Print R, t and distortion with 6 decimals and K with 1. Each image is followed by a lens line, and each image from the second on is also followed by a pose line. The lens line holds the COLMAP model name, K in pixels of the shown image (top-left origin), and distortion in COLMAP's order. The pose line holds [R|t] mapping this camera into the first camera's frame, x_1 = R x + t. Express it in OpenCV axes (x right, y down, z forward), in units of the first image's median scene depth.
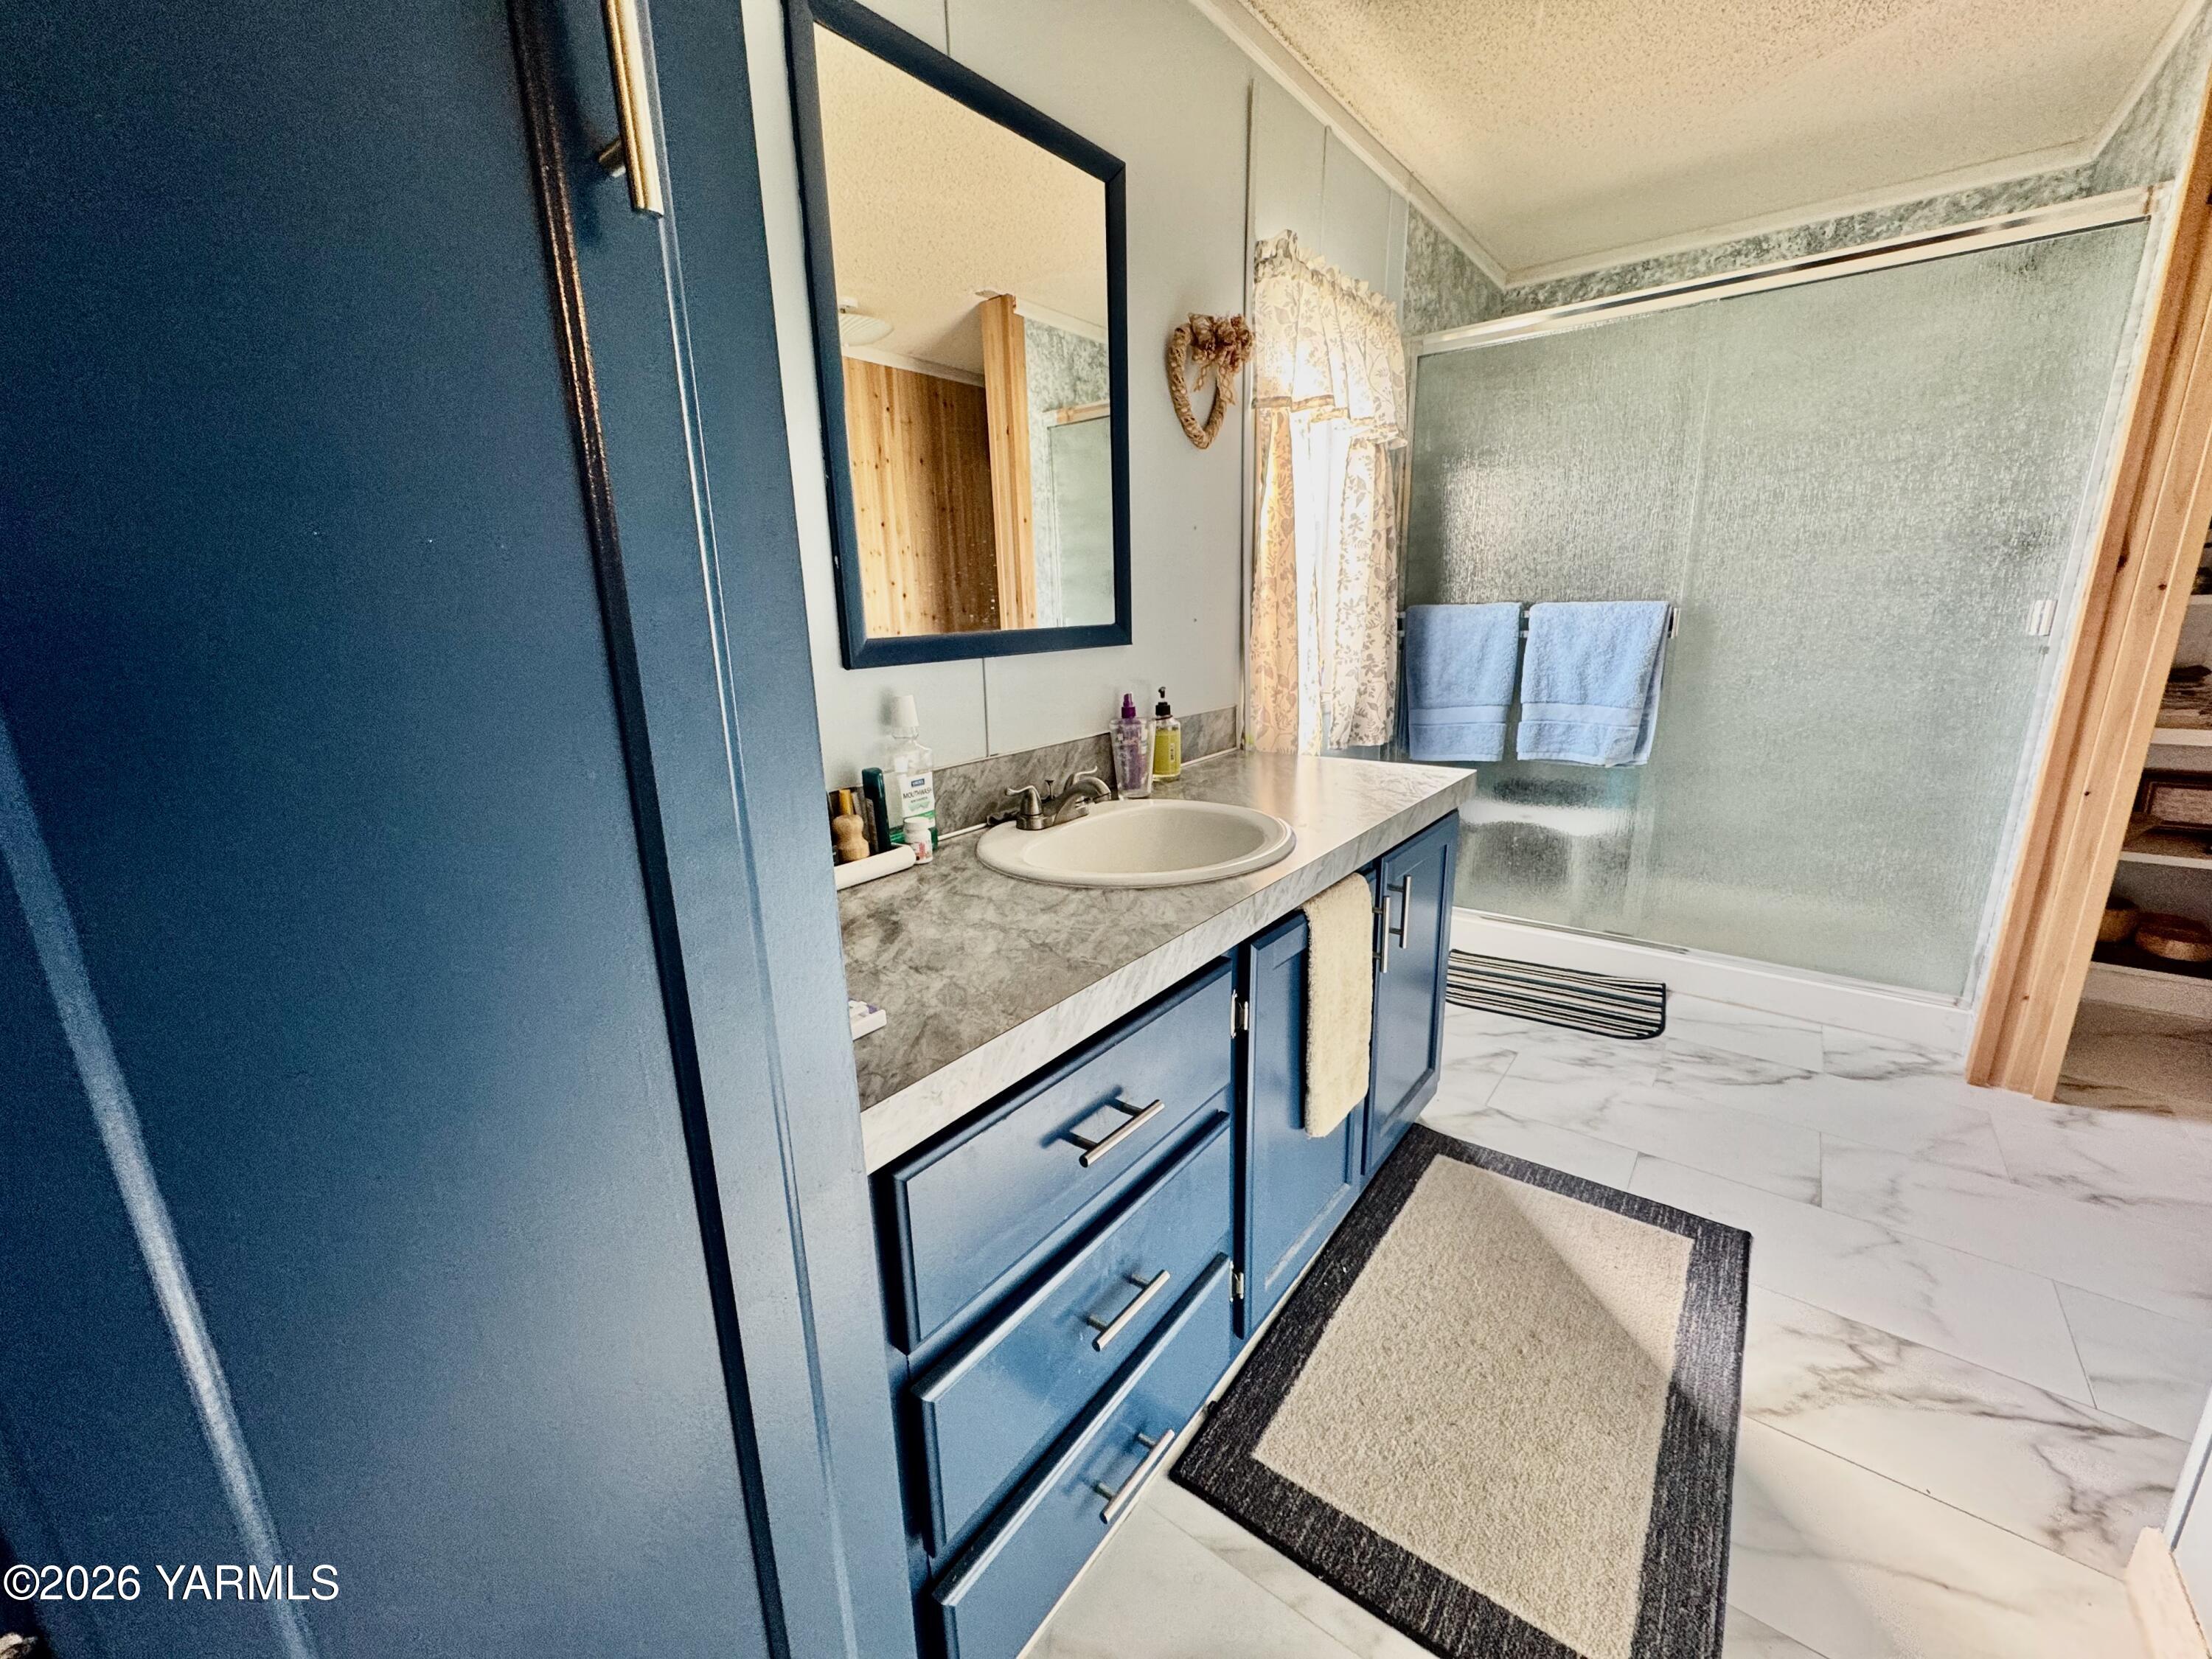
lens RADIAL K [[886.7, 0, 1112.6], [0, 886.7, 831.0], [0, 0, 1]] dist [-0.001152, -0.000380]
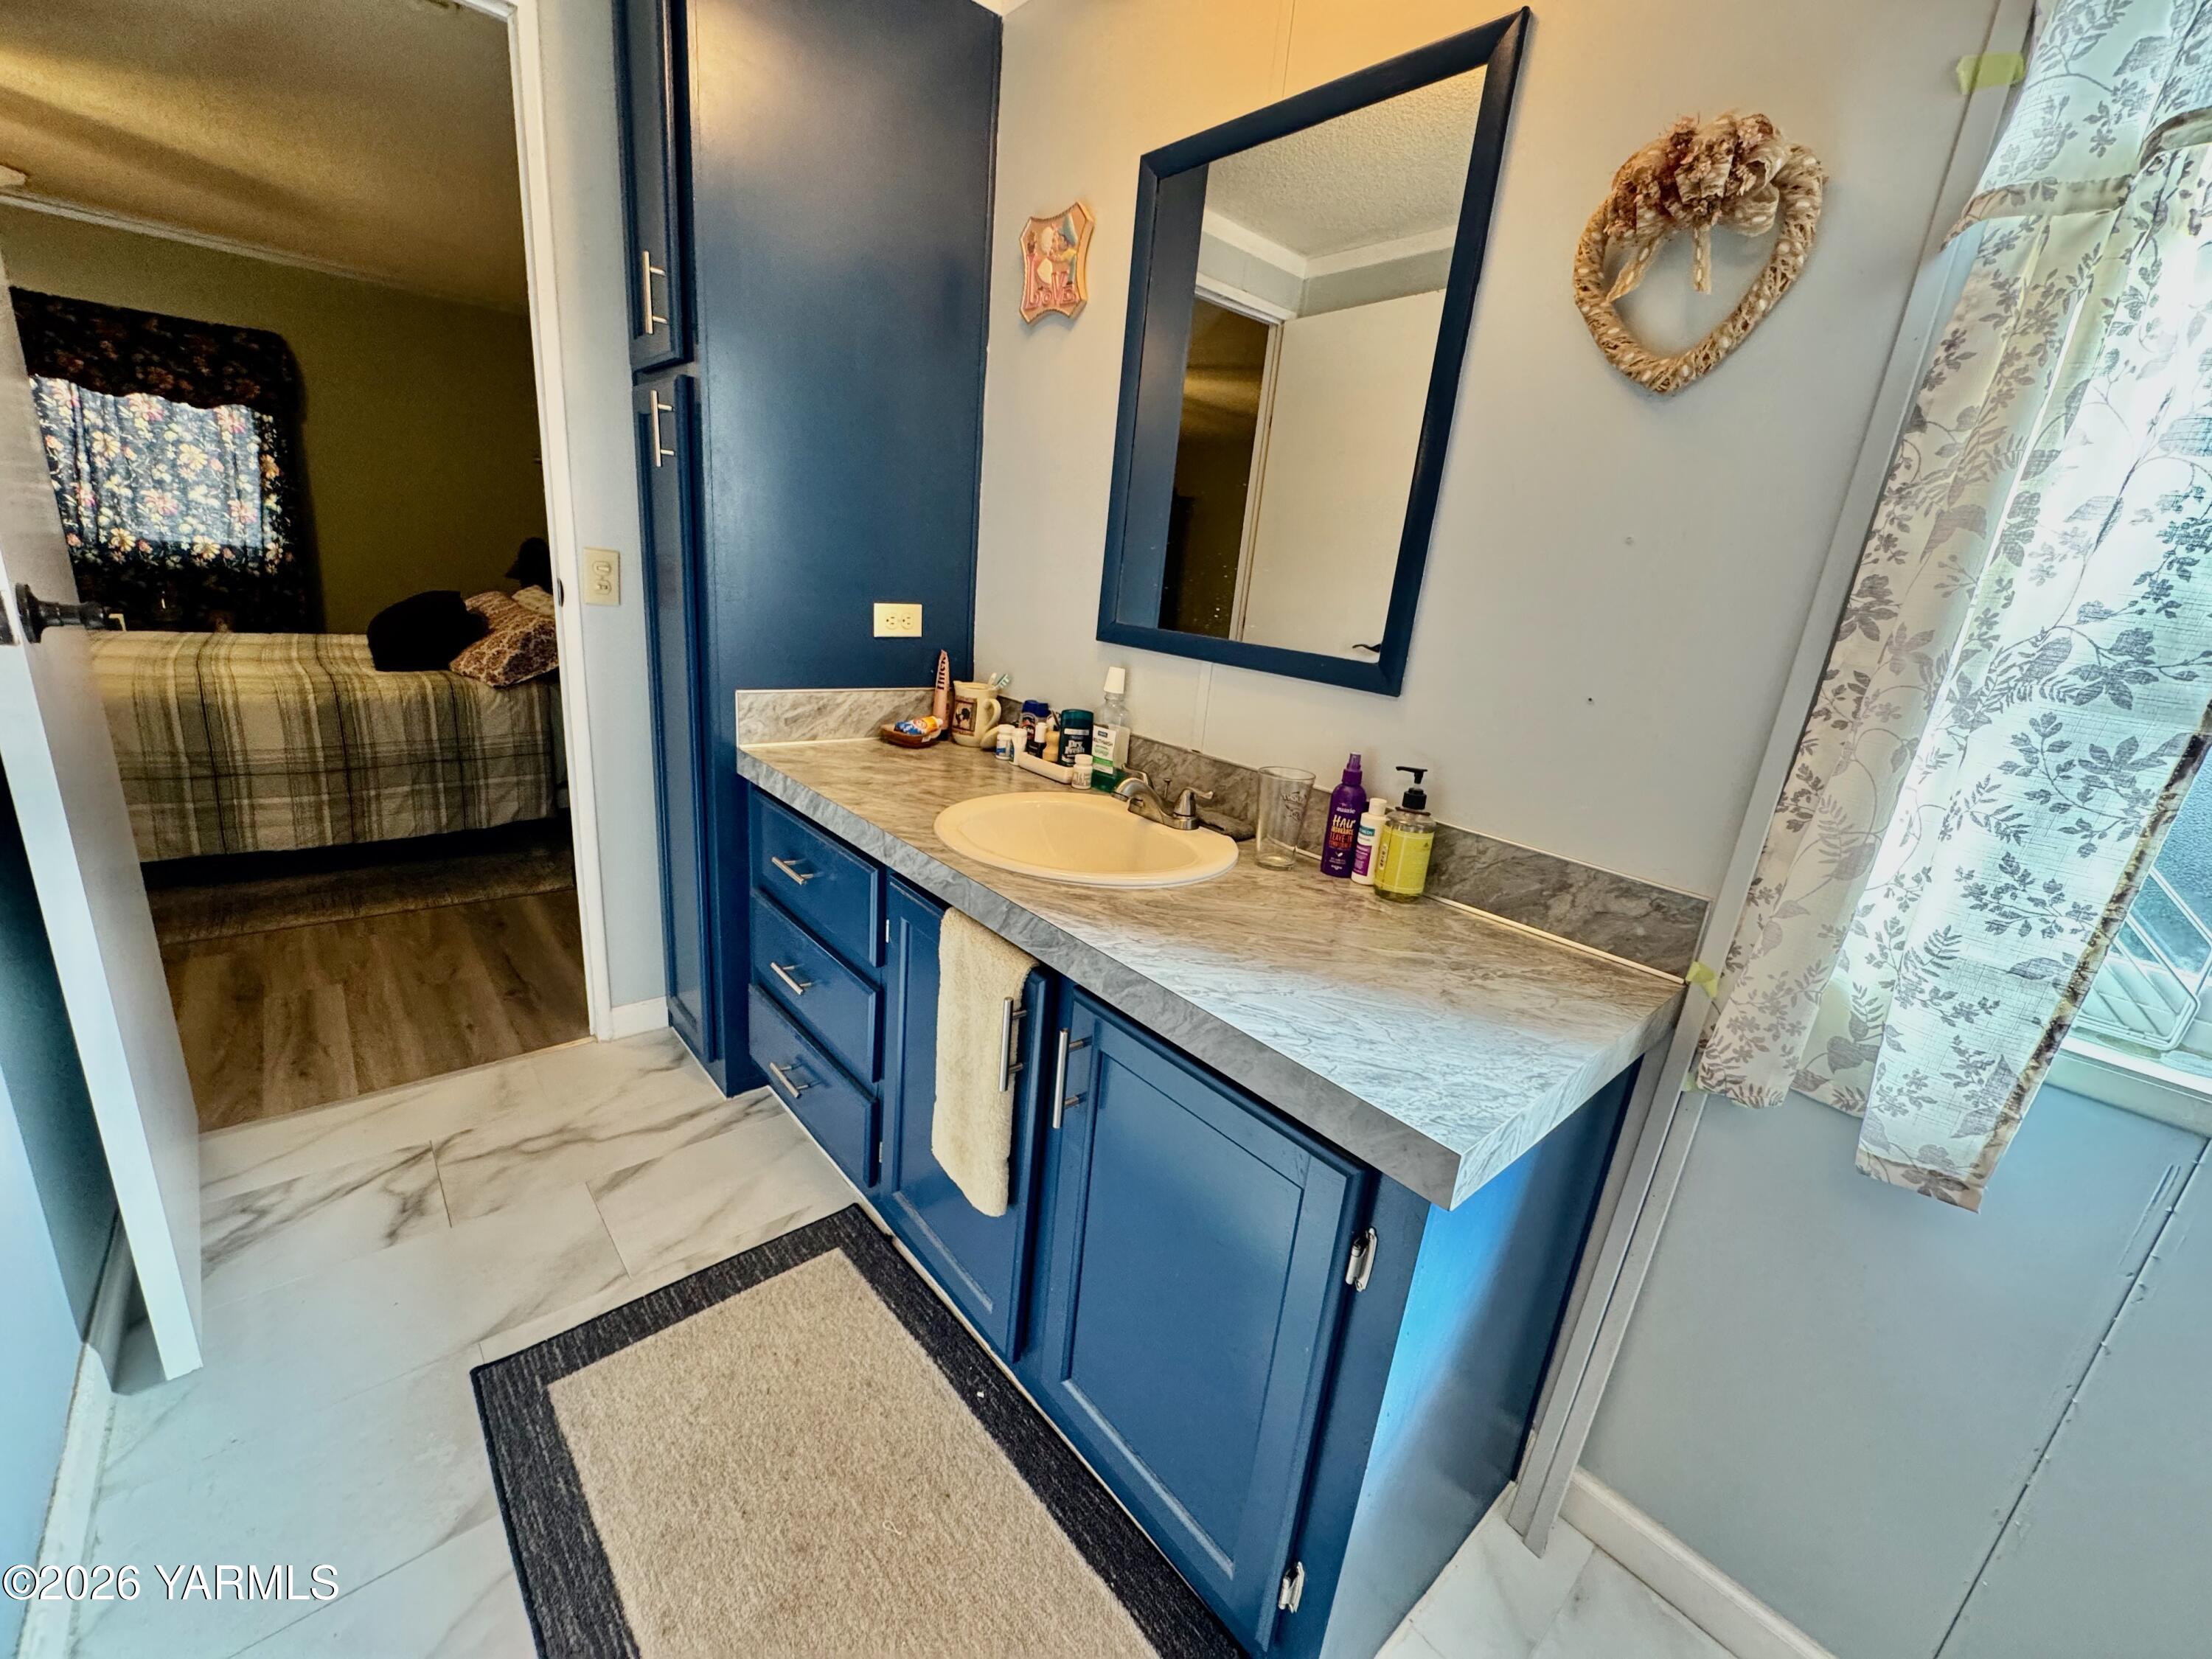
lens RADIAL K [[886.7, 0, 1103.2], [0, 886.7, 826.7], [0, 0, 1]] dist [-0.001152, -0.000380]
pose [[-0.197127, 0.286267, -0.937653, 0.934526], [-0.327878, 0.882096, 0.338236, -0.335357], [0.923925, 0.374111, -0.080024, 1.028151]]
